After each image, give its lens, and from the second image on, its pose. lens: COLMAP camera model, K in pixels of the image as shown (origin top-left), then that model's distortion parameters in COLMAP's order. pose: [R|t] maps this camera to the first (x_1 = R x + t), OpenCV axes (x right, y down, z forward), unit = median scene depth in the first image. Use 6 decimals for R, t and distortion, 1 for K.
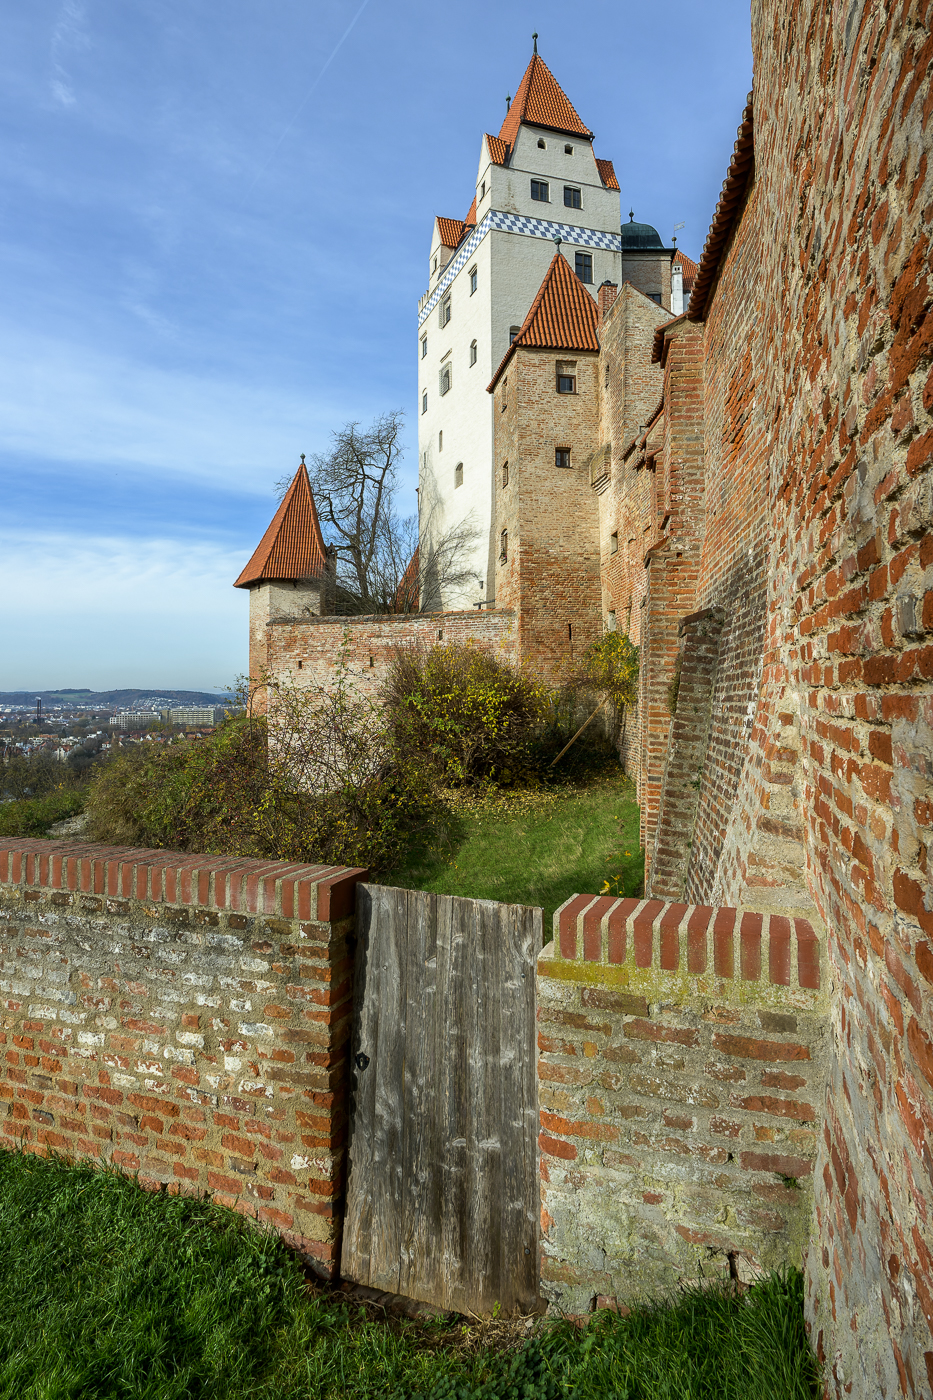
lens RADIAL K [[771.2, 0, 485.7], [0, 771.2, 663.9], [0, 0, 1]] dist [-0.009569, 0.001037]
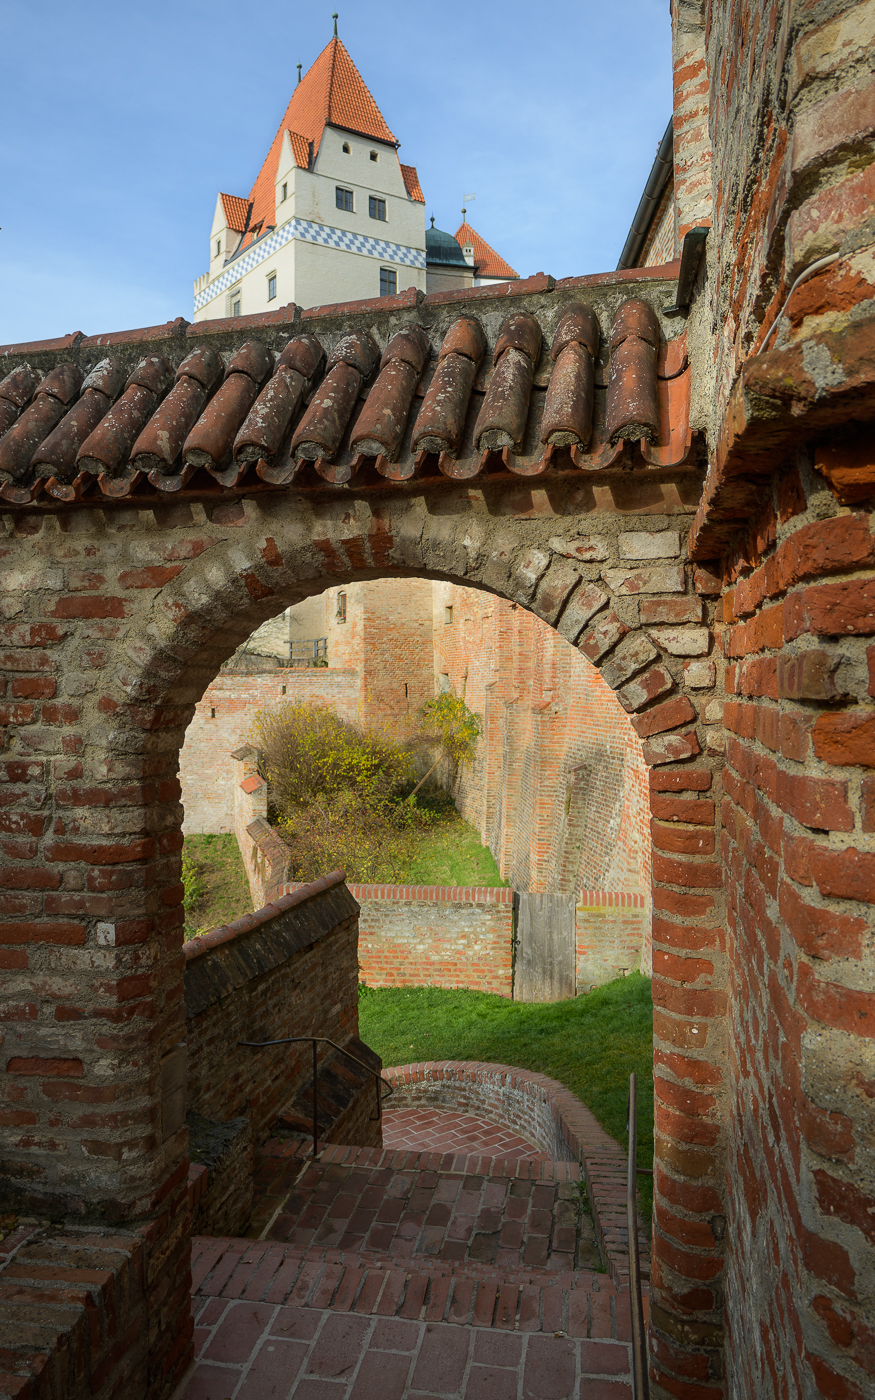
lens RADIAL K [[986.2, 0, 416.1], [0, 986.2, 701.8], [0, 0, 1]] dist [-0.010471, -0.002100]
pose [[0.973831, -0.000373, 0.227274, -0.192326], [-0.011448, 0.998649, 0.050692, -0.093261], [-0.226986, -0.051967, 0.972511, -0.374923]]
